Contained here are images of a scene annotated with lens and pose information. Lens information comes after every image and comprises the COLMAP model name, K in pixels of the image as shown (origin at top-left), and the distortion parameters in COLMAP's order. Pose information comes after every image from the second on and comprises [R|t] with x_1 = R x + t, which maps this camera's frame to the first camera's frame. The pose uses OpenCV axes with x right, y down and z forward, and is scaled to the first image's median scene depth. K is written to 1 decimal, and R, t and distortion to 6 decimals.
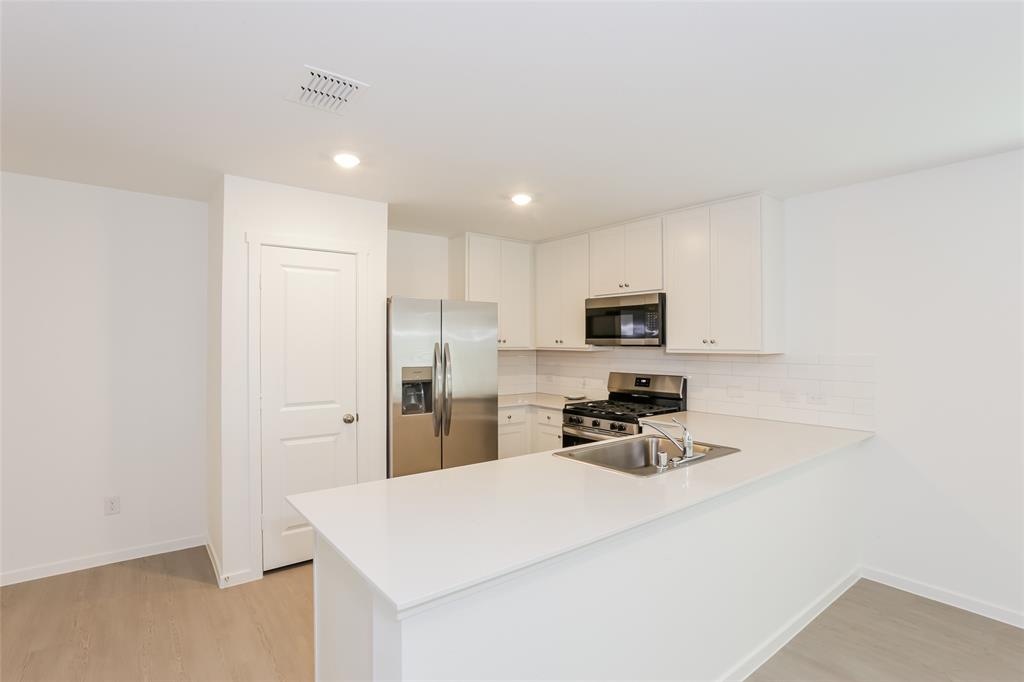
lens RADIAL K [[514.7, 0, 511.6], [0, 514.7, 339.8], [0, 0, 1]] dist [0.000139, -0.000106]
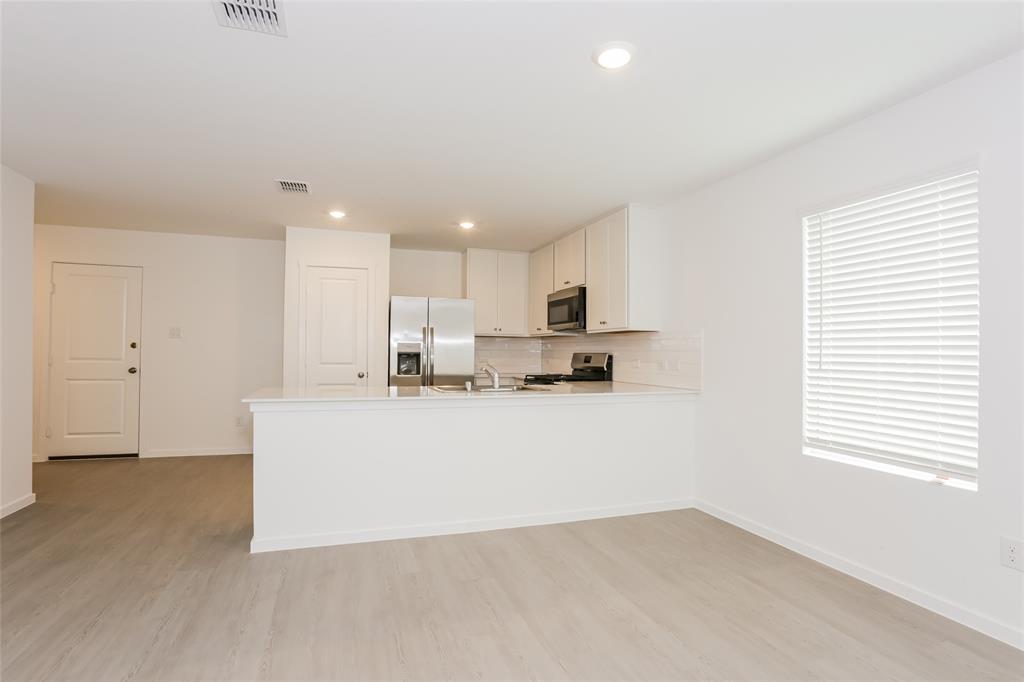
lens RADIAL K [[514.7, 0, 511.6], [0, 514.7, 339.8], [0, 0, 1]] dist [0.000139, -0.000106]
pose [[0.940673, -0.002246, -0.339307, 0.565745], [-0.005149, 0.999768, -0.020893, 0.069137], [0.339275, 0.021401, 0.940444, -0.271682]]
